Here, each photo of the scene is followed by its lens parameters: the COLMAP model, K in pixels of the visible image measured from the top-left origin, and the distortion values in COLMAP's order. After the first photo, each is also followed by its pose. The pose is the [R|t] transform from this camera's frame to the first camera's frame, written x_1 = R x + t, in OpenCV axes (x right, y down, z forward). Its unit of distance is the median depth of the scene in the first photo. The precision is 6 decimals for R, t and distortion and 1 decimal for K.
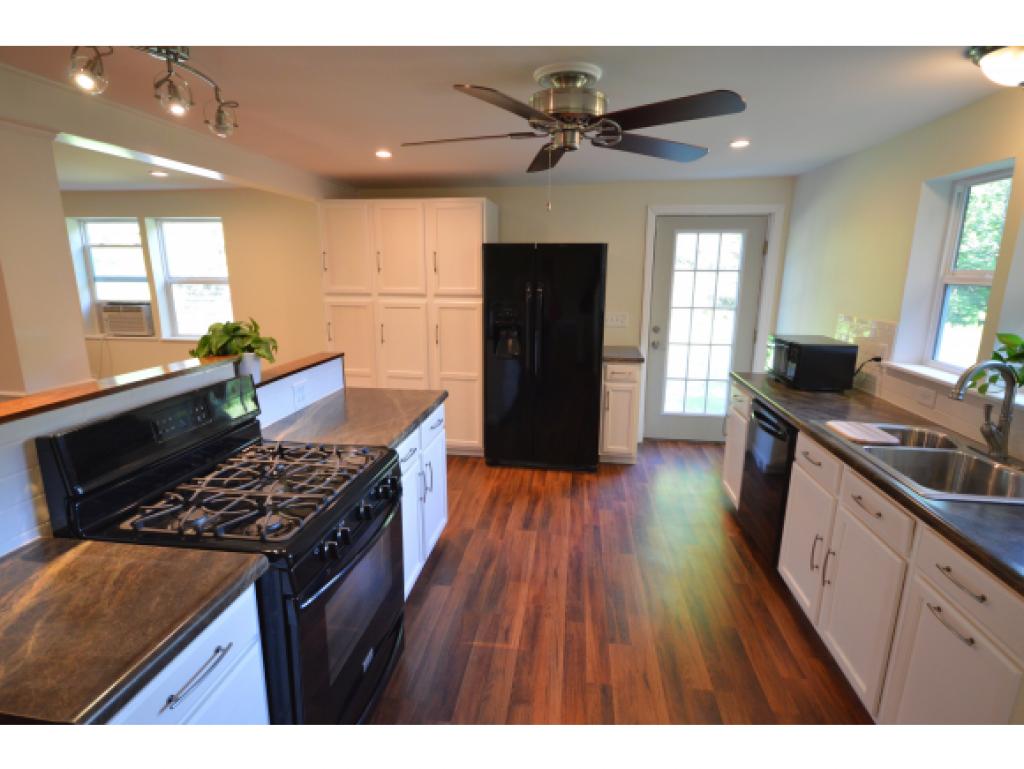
lens RADIAL K [[509.5, 0, 509.4], [0, 509.5, 376.9], [0, 0, 1]] dist [0.011128, 0.000490]
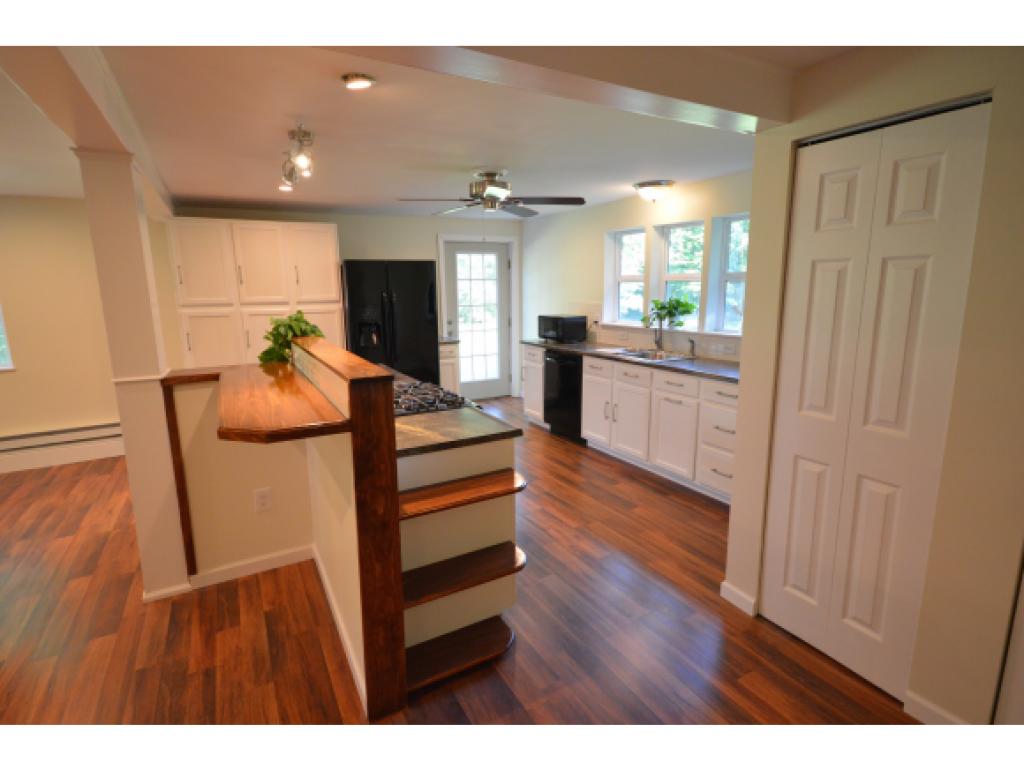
lens RADIAL K [[509.5, 0, 507.5], [0, 509.5, 377.2], [0, 0, 1]] dist [0.011128, 0.000490]
pose [[0.805517, -0.124367, 0.579375, -0.505729], [0.142309, 0.989715, 0.014594, 0.070032], [-0.575231, 0.070695, 0.814930, -0.257354]]
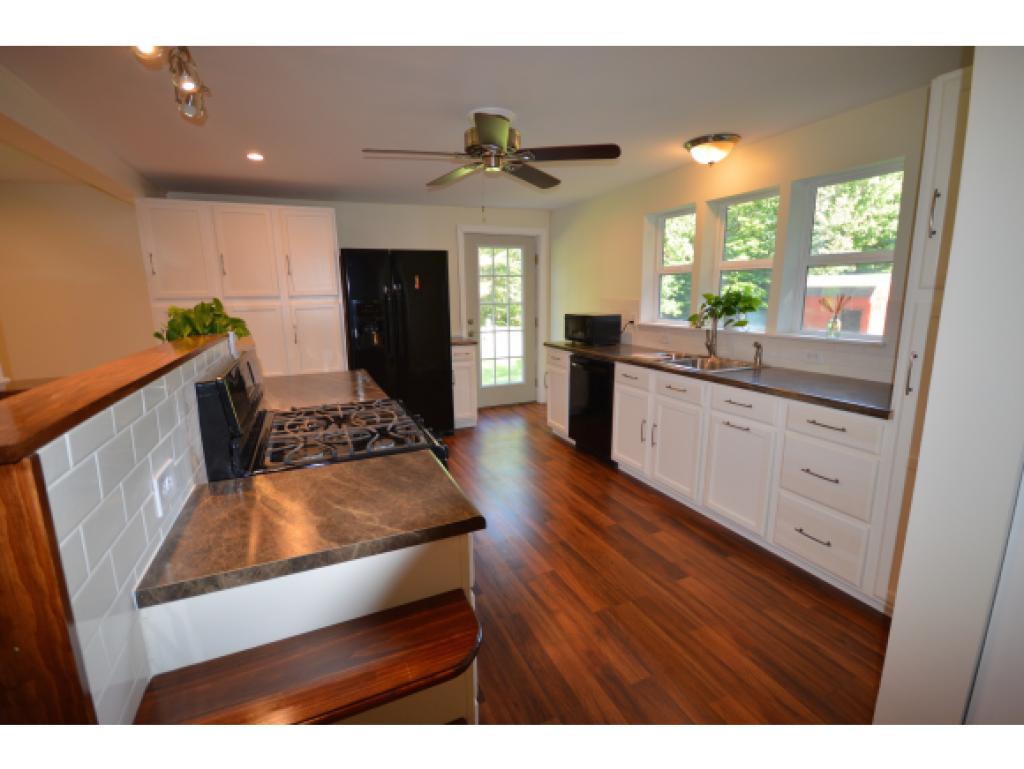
lens RADIAL K [[454.9, 0, 509.2], [0, 454.9, 379.0], [0, 0, 1]] dist [-0.002484, -0.000678]
pose [[0.854182, -0.115142, 0.507065, -0.280400], [0.126260, 0.991918, 0.012547, 0.058428], [-0.504411, 0.053304, 0.861817, -0.032848]]
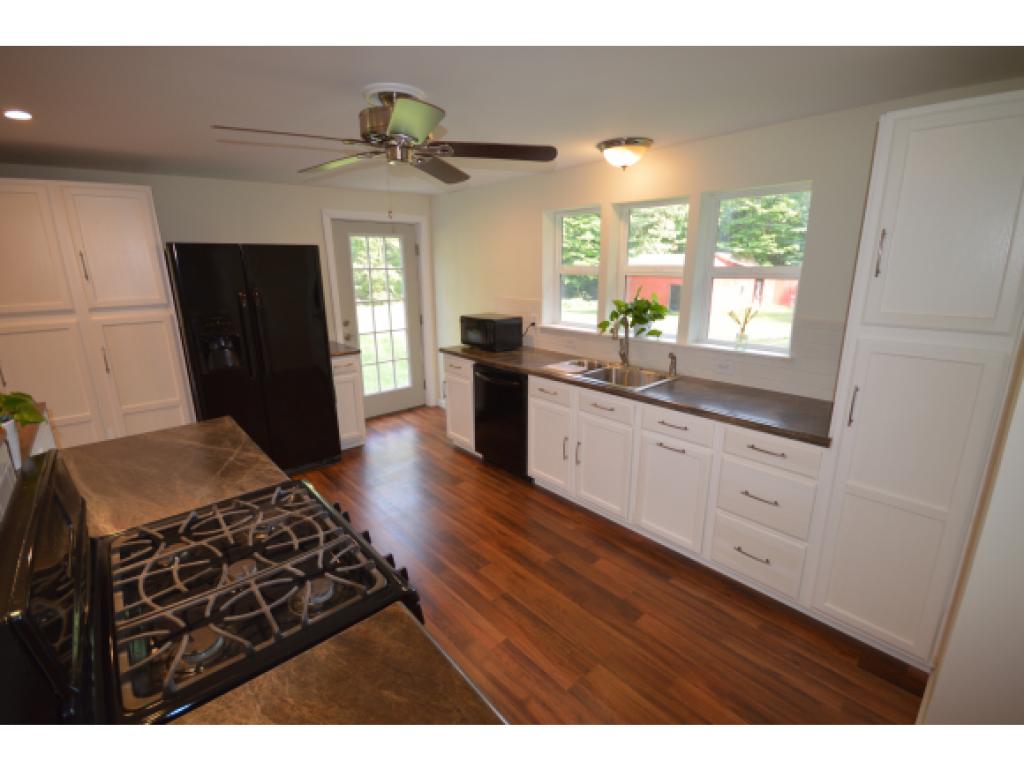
lens RADIAL K [[454.9, 0, 510.4], [0, 454.9, 379.9], [0, 0, 1]] dist [-0.002484, -0.000678]
pose [[0.655279, -0.200694, 0.728239, -0.275714], [0.172346, 0.978354, 0.114544, -0.030253], [-0.735464, 0.050450, 0.675683, 0.094772]]
